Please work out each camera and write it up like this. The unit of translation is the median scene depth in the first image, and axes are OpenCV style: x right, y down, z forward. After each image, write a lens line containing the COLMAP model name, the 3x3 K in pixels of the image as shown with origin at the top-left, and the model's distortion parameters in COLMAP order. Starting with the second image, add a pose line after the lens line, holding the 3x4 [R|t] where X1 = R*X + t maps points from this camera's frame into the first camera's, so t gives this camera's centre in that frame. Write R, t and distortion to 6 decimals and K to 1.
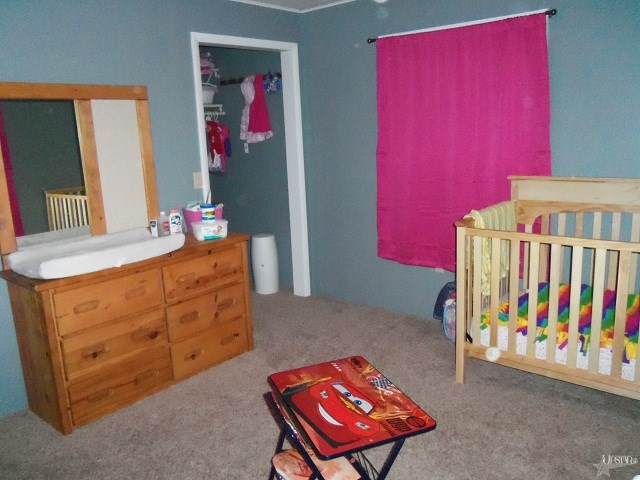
lens RADIAL K [[537.0, 0, 319.3], [0, 537.0, 238.8], [0, 0, 1]] dist [-0.042283, -0.002128]
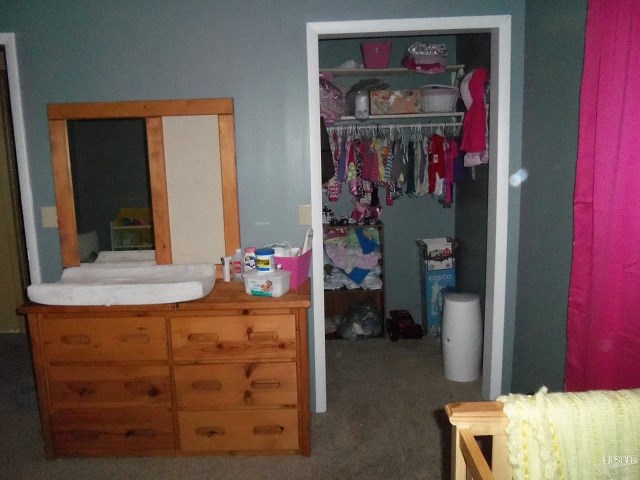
lens RADIAL K [[537.0, 0, 320.1], [0, 537.0, 240.0], [0, 0, 1]] dist [-0.042283, -0.002128]
pose [[0.632695, 0.151919, -0.759353, 0.437940], [-0.154305, 0.985637, 0.068623, -0.148878], [0.758872, 0.073755, 0.647050, 0.591328]]
